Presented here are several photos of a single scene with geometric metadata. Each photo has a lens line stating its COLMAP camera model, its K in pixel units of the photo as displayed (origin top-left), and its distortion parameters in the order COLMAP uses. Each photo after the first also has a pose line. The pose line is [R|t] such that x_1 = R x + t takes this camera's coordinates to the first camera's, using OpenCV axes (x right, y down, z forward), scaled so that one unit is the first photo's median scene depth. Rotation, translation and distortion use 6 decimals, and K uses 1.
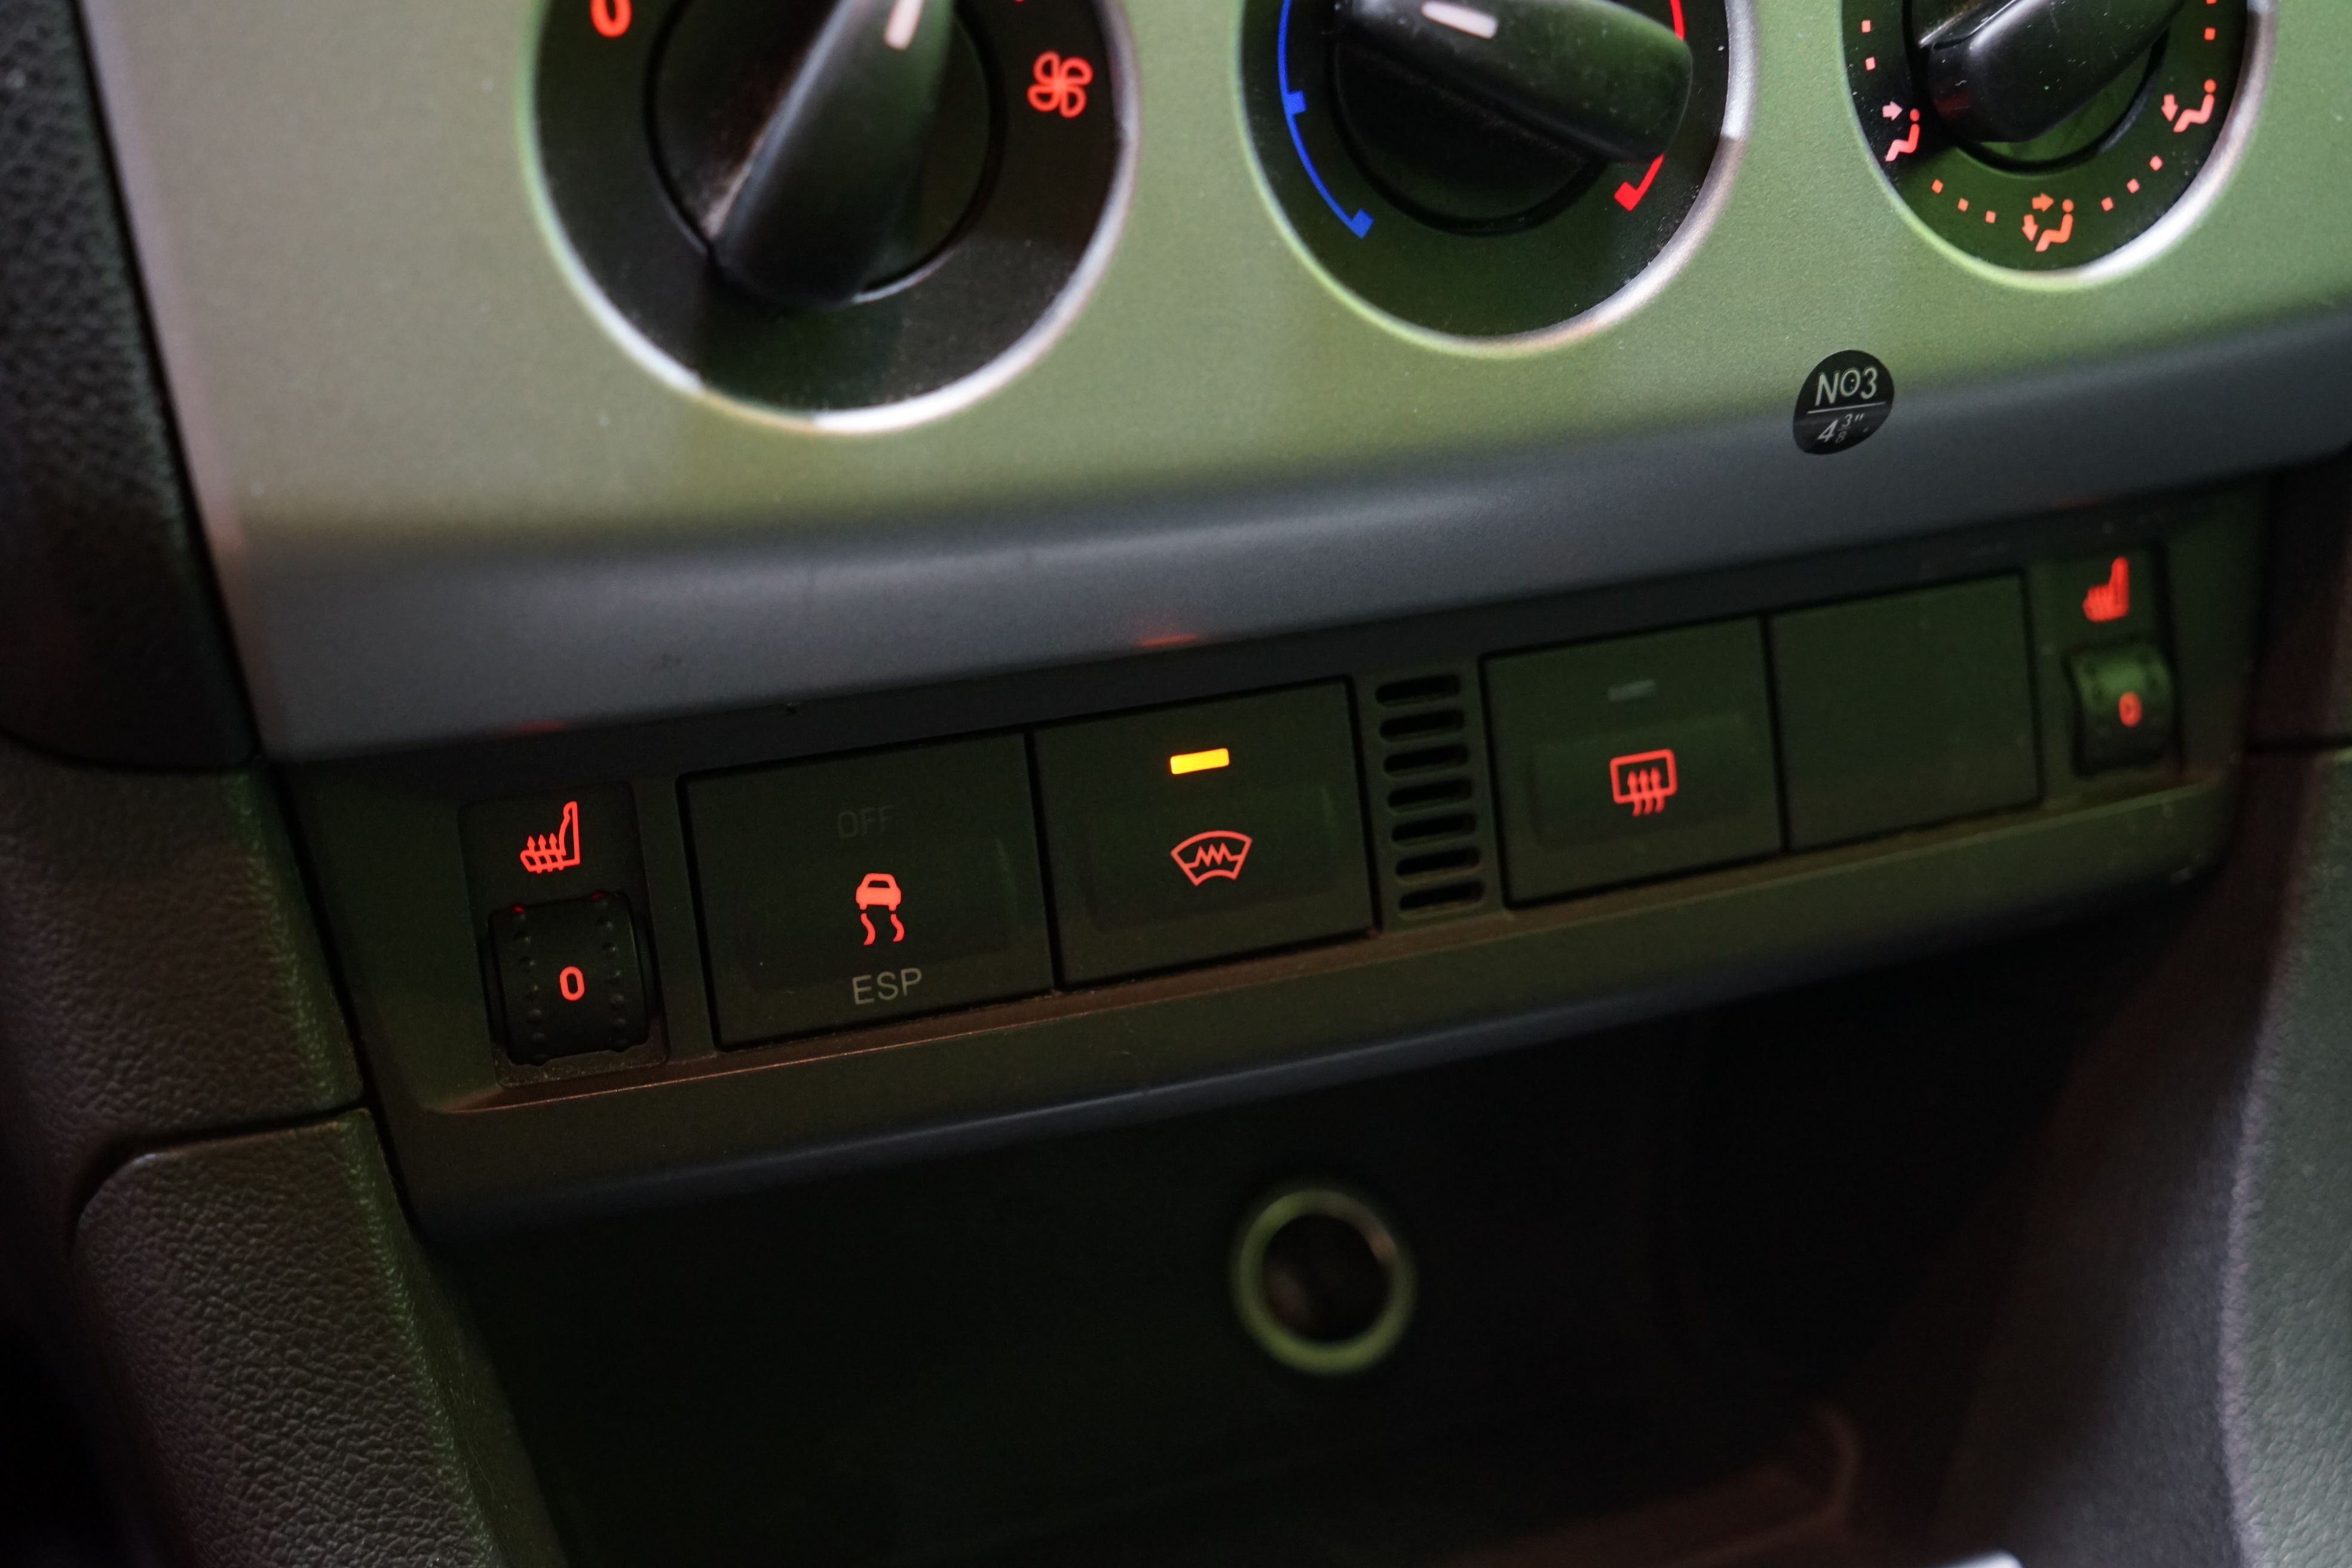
lens RADIAL K [[2891.4, 0, 1176.0], [0, 2891.4, 784.0], [0, 0, 1]] dist [-0.023731, -0.001054]
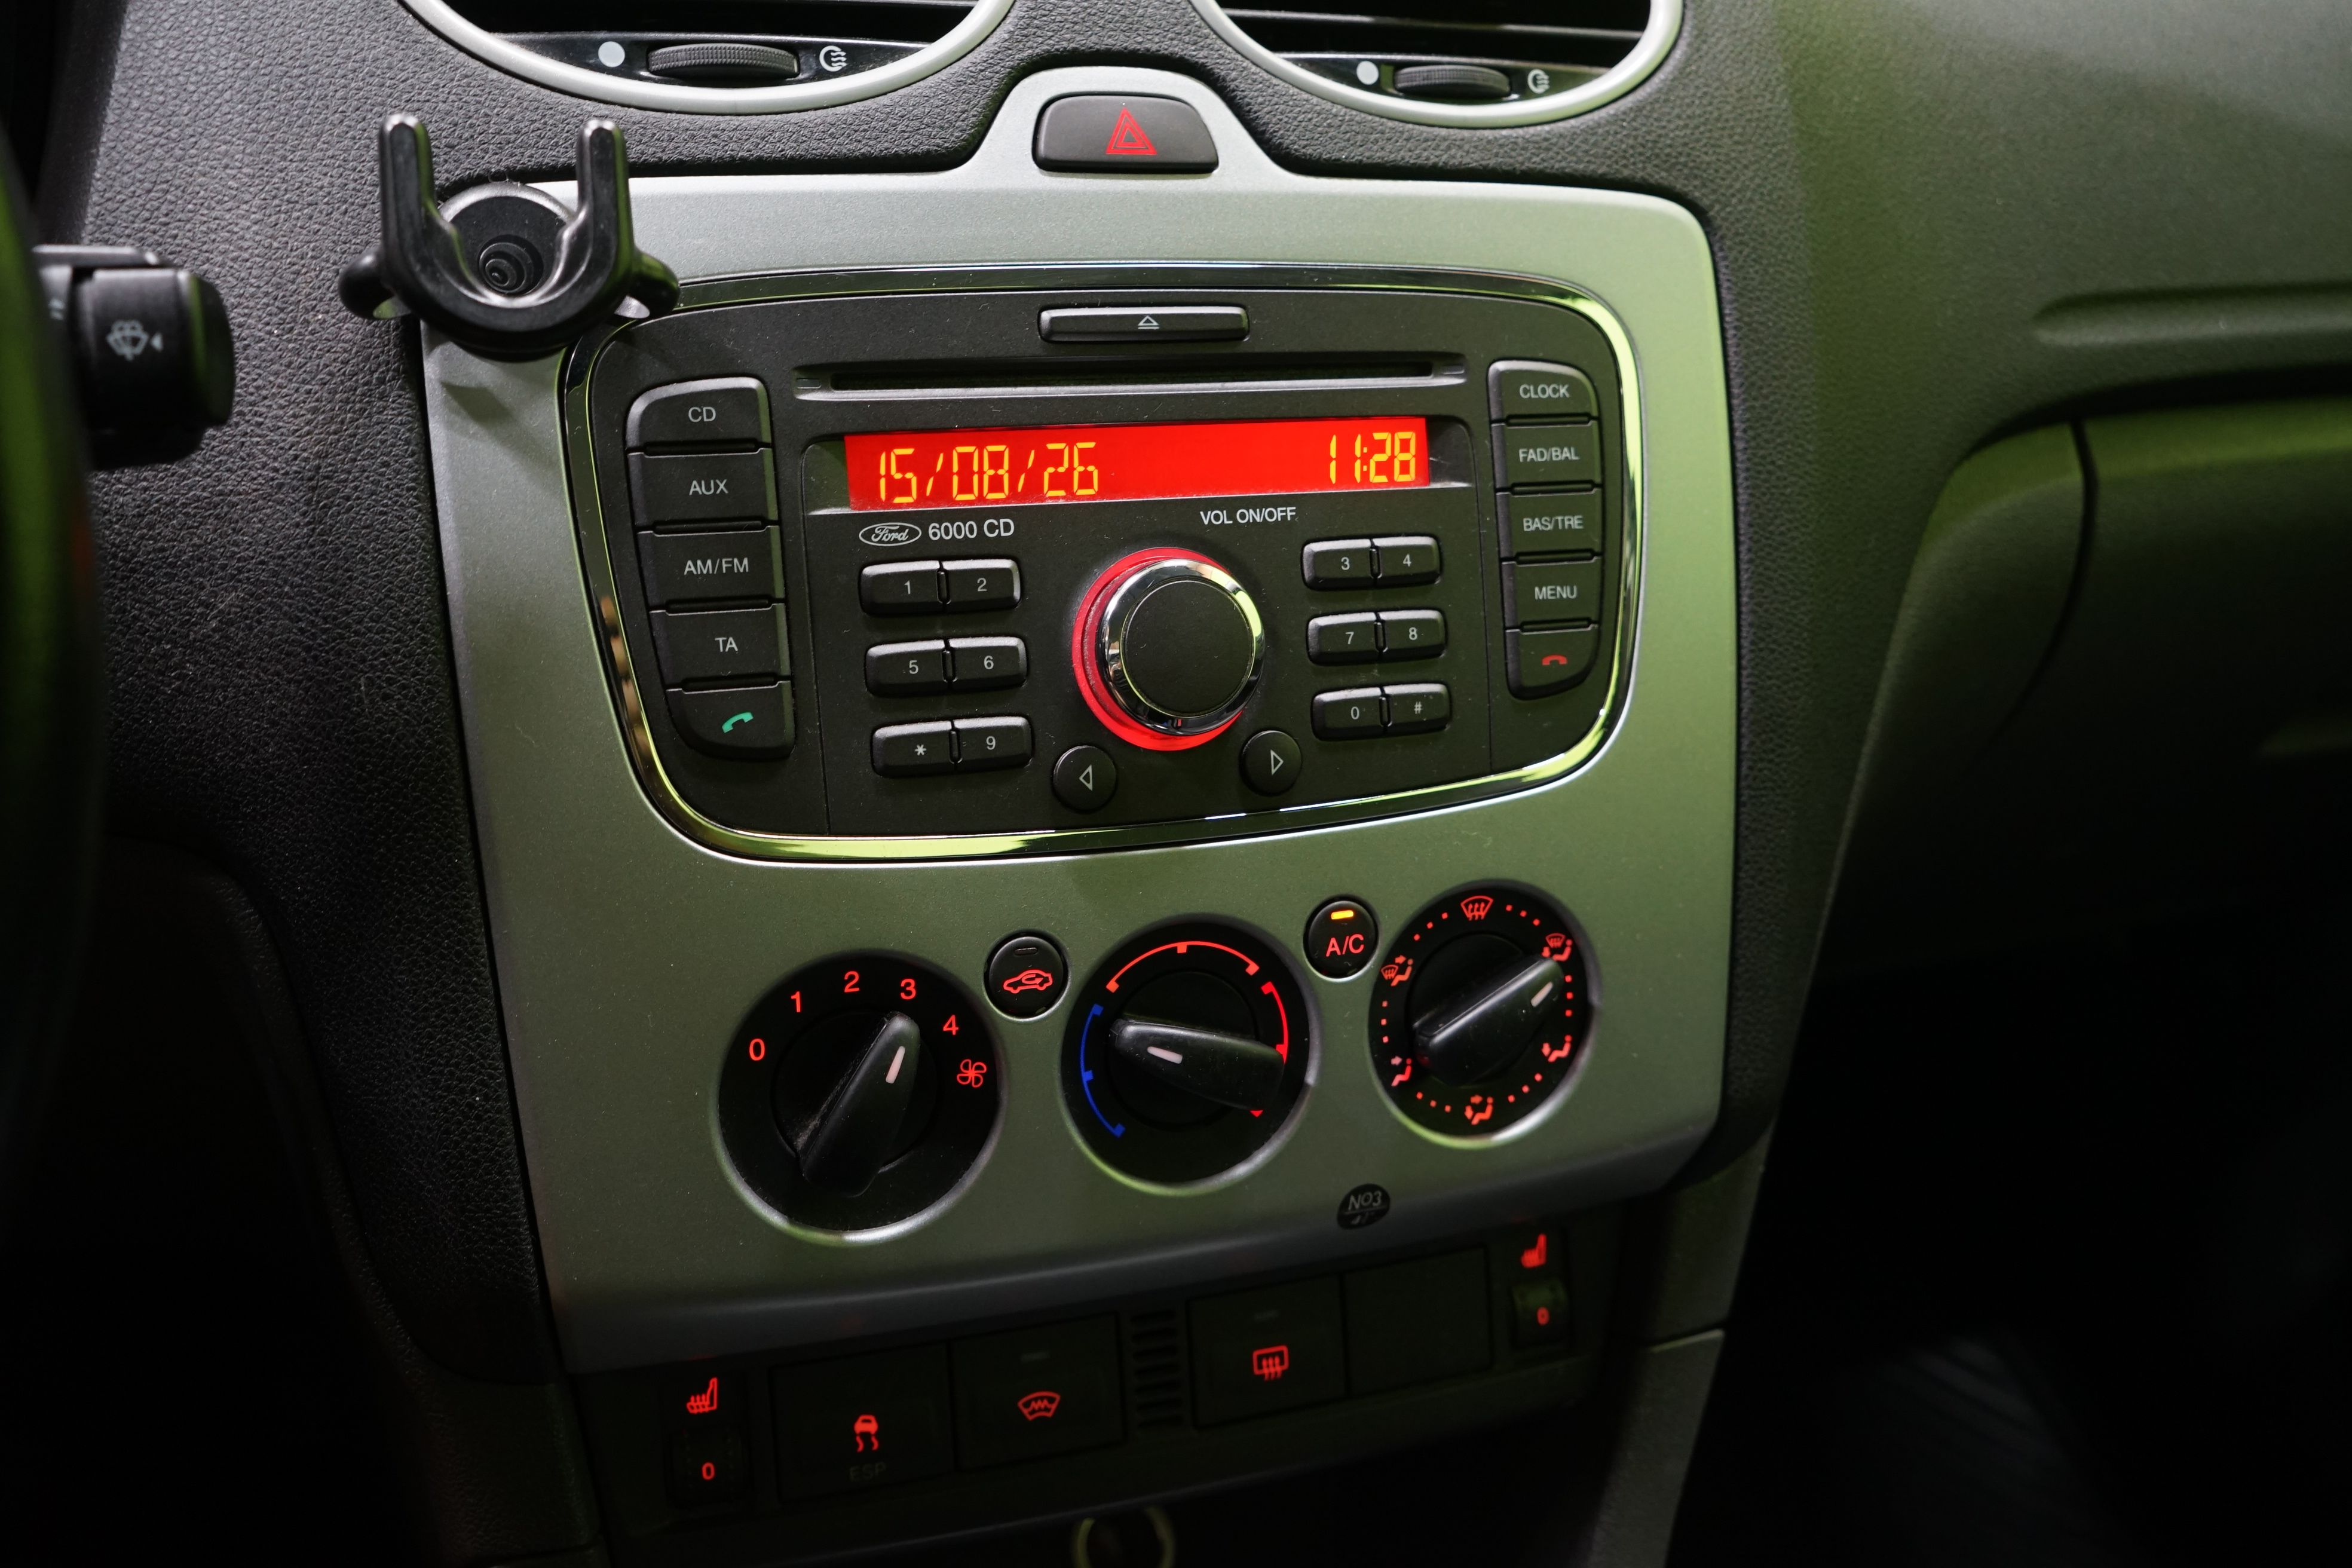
lens RADIAL K [[2119.7, 0, 1176.0], [0, 2119.7, 784.0], [0, 0, 1]] dist [-0.006186, 0.007740]
pose [[0.998365, 0.057139, -0.001323, 0.085901], [-0.057115, 0.996571, -0.059859, -0.325670], [-0.002102, 0.059837, 0.998206, -0.476070]]
